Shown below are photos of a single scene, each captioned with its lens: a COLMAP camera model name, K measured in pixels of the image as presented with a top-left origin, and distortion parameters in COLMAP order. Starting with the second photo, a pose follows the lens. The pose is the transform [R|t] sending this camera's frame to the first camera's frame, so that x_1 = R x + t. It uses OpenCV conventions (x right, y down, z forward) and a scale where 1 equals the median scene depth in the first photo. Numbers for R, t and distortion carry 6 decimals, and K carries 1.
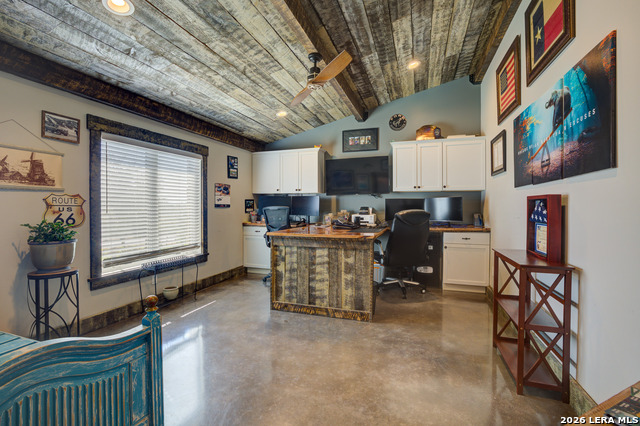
lens RADIAL K [[286.0, 0, 322.9], [0, 286.0, 206.9], [0, 0, 1]] dist [-0.032301, 0.002742]
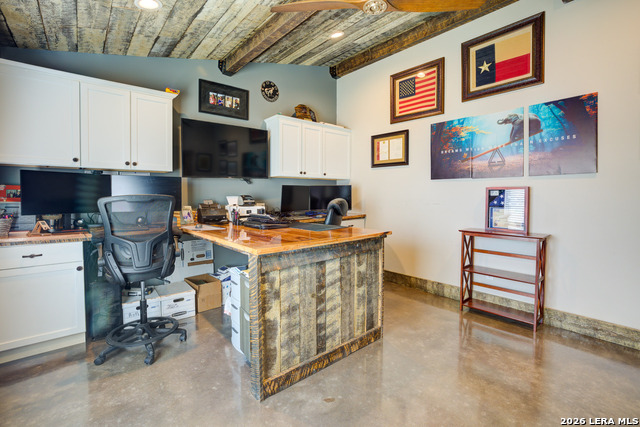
lens RADIAL K [[286.0, 0, 327.4], [0, 286.0, 203.8], [0, 0, 1]] dist [-0.032301, 0.002742]
pose [[0.509135, -0.026474, 0.860279, -0.554036], [-0.000688, 0.999514, 0.031166, -0.001257], [-0.860686, -0.016460, 0.508869, 0.672304]]
